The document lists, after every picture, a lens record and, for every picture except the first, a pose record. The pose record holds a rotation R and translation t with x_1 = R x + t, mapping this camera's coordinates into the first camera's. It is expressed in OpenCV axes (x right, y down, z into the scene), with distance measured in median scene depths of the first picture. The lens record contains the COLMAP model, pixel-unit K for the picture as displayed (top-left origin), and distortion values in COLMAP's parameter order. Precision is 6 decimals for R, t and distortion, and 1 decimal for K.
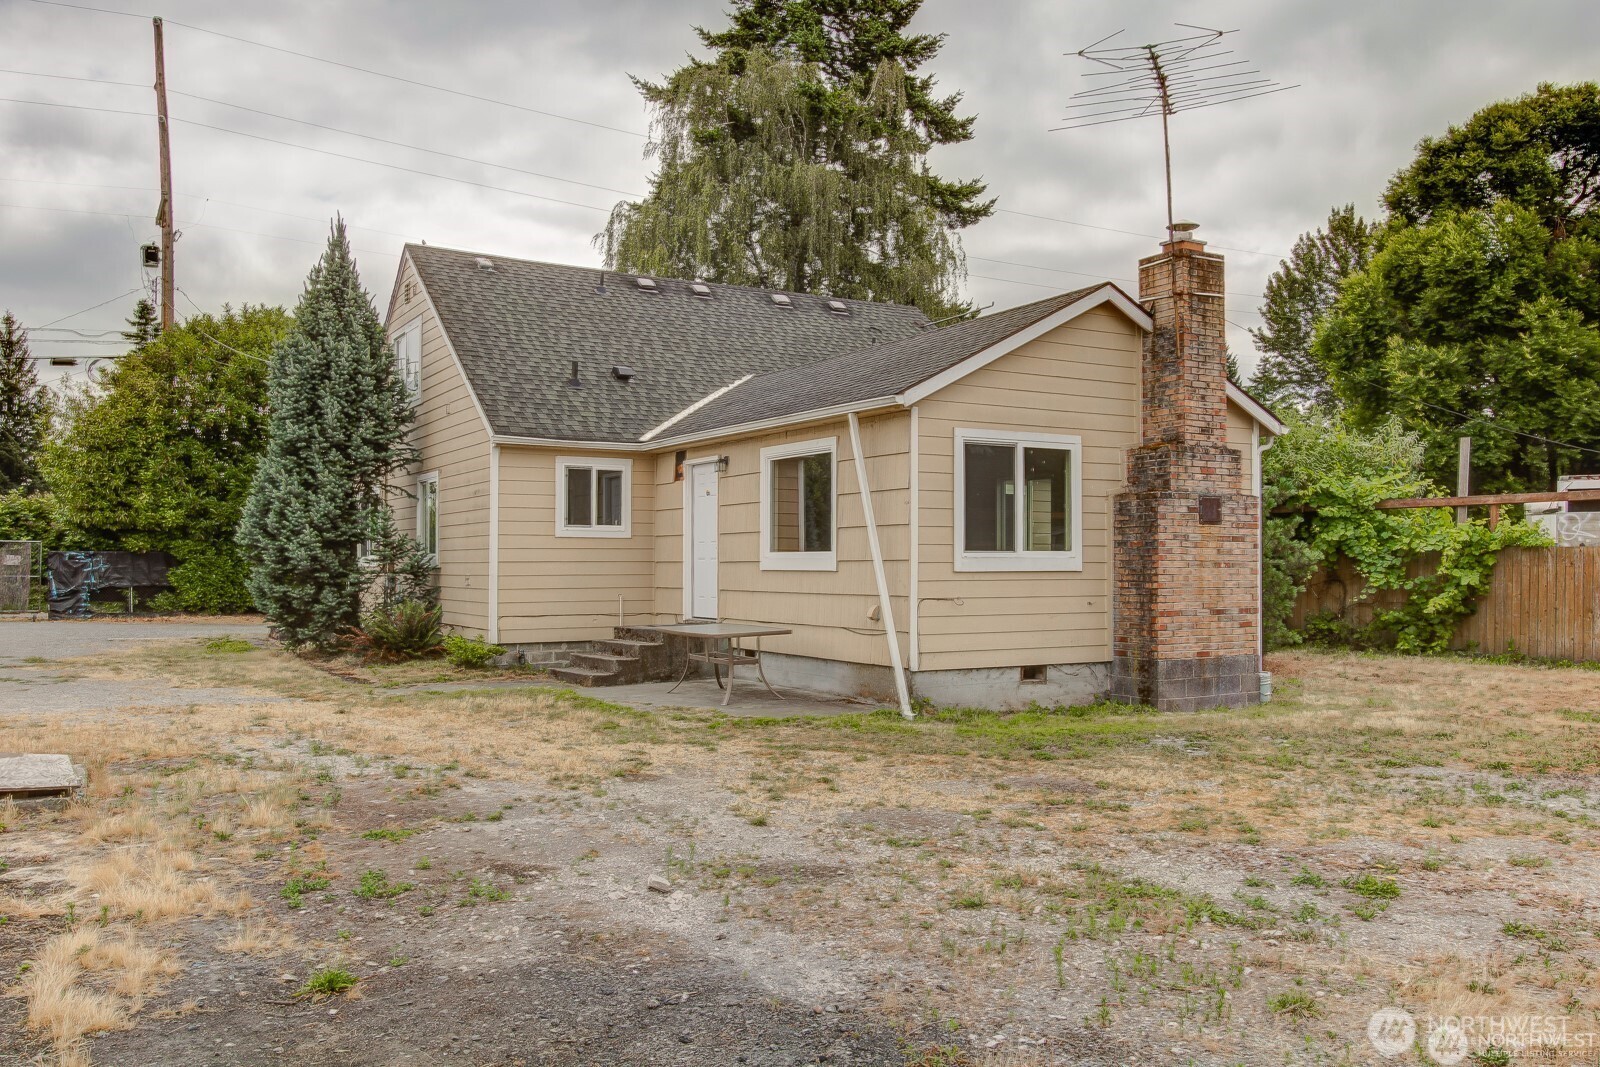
lens RADIAL K [[1299.5, 0, 800.0], [0, 1299.5, 533.5], [0, 0, 1]] dist [-0.020975, 0.001683]
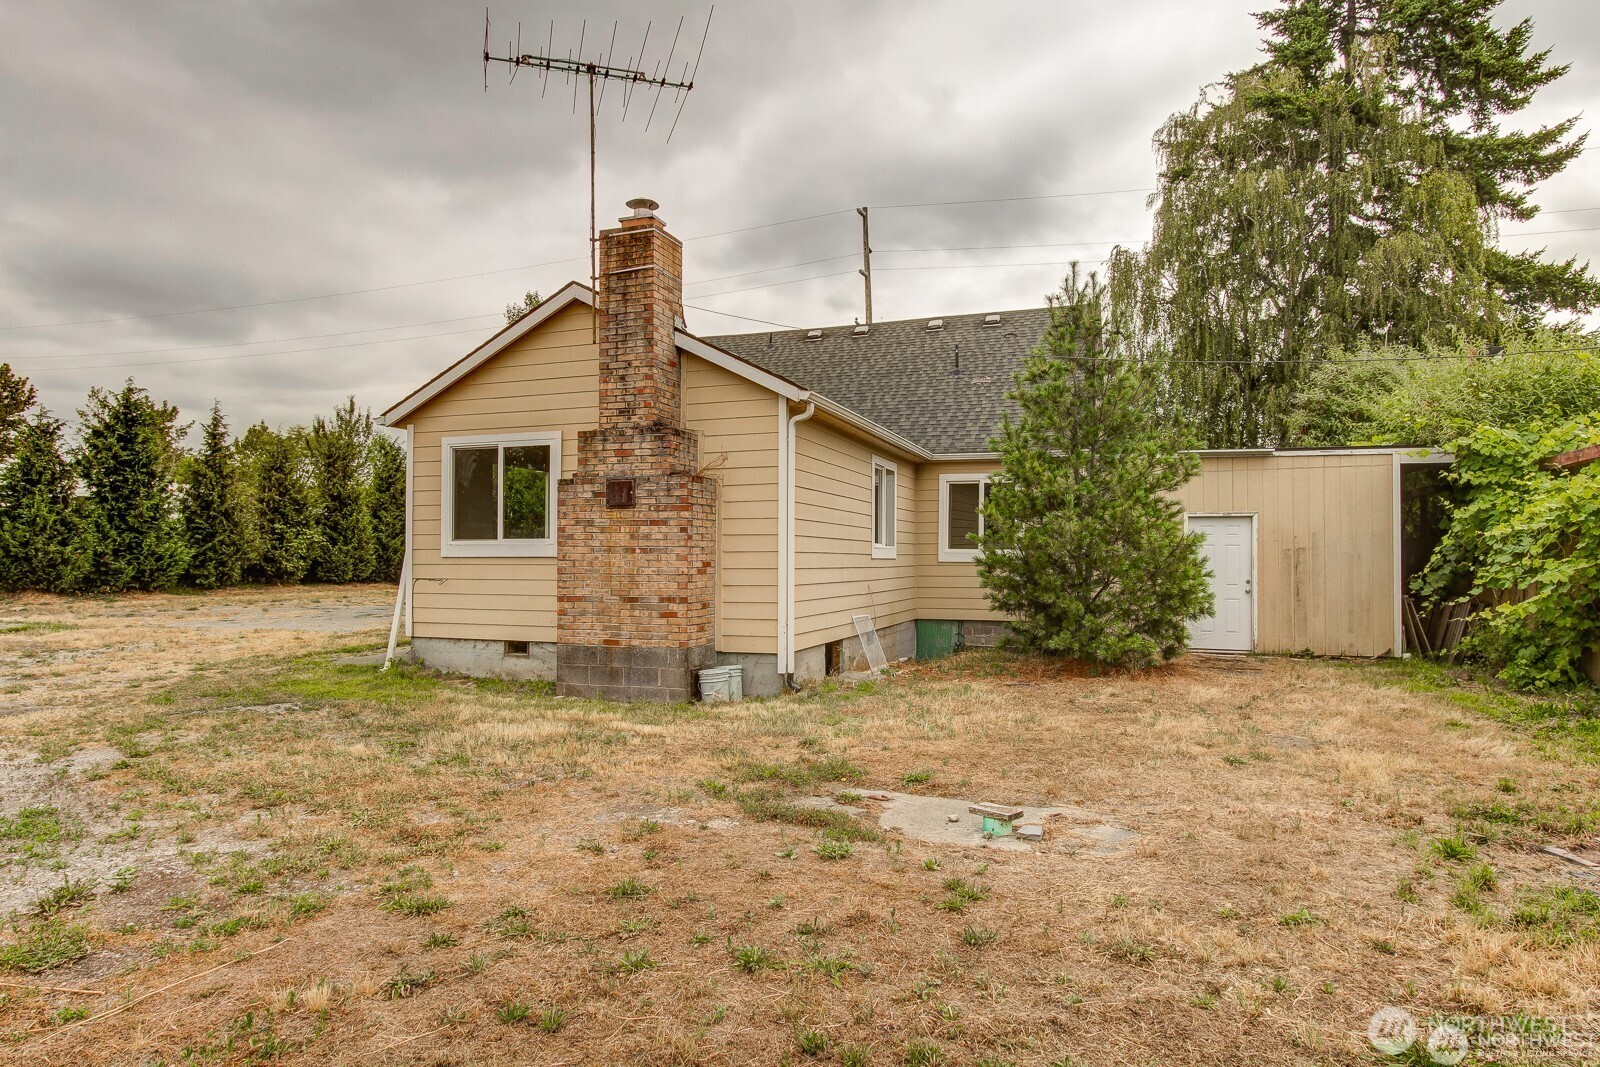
lens RADIAL K [[915.7, 0, 800.0], [0, 915.7, 533.5], [0, 0, 1]] dist [0.002767, 0.001140]
pose [[0.646594, -0.019811, -0.762577, 0.906826], [0.018775, 0.999773, -0.010054, 0.020615], [0.762603, -0.007816, 0.646819, 0.650425]]
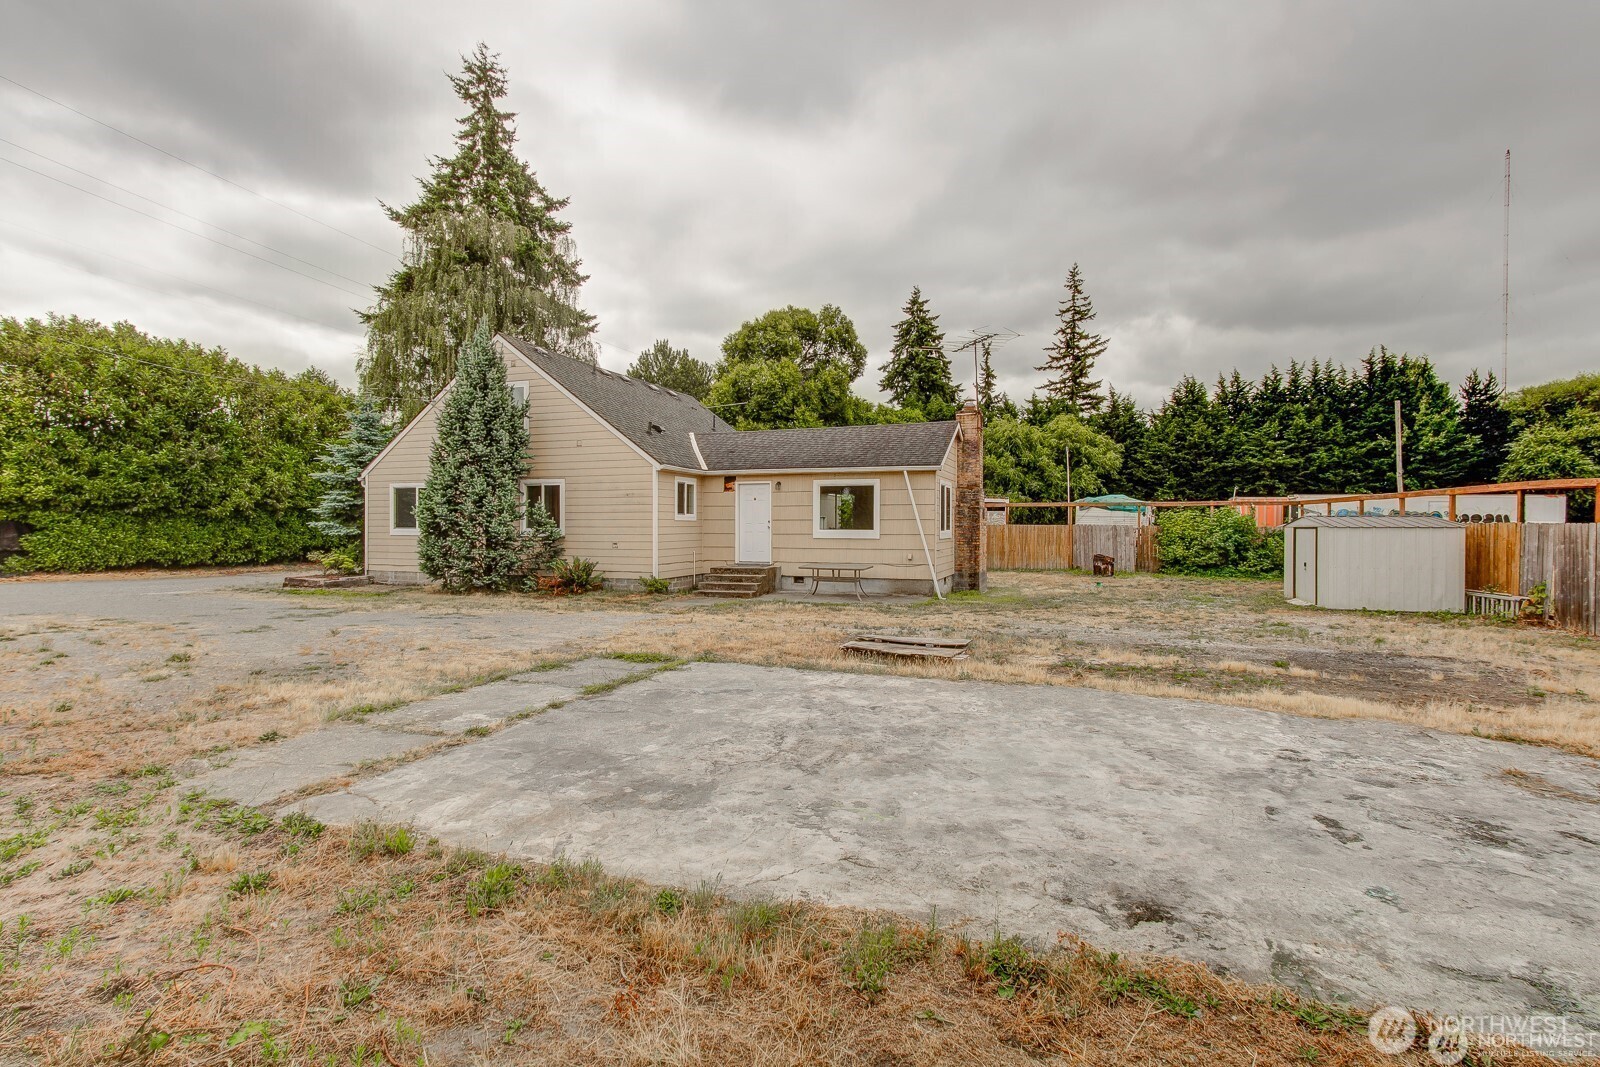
lens RADIAL K [[730.9, 0, 800.0], [0, 730.9, 533.5], [0, 0, 1]] dist [-0.000391, 0.000303]
pose [[0.780314, -0.006799, 0.625351, -0.870012], [-0.016617, 0.999362, 0.031601, -0.017797], [-0.625167, -0.035051, 0.779703, 0.100459]]
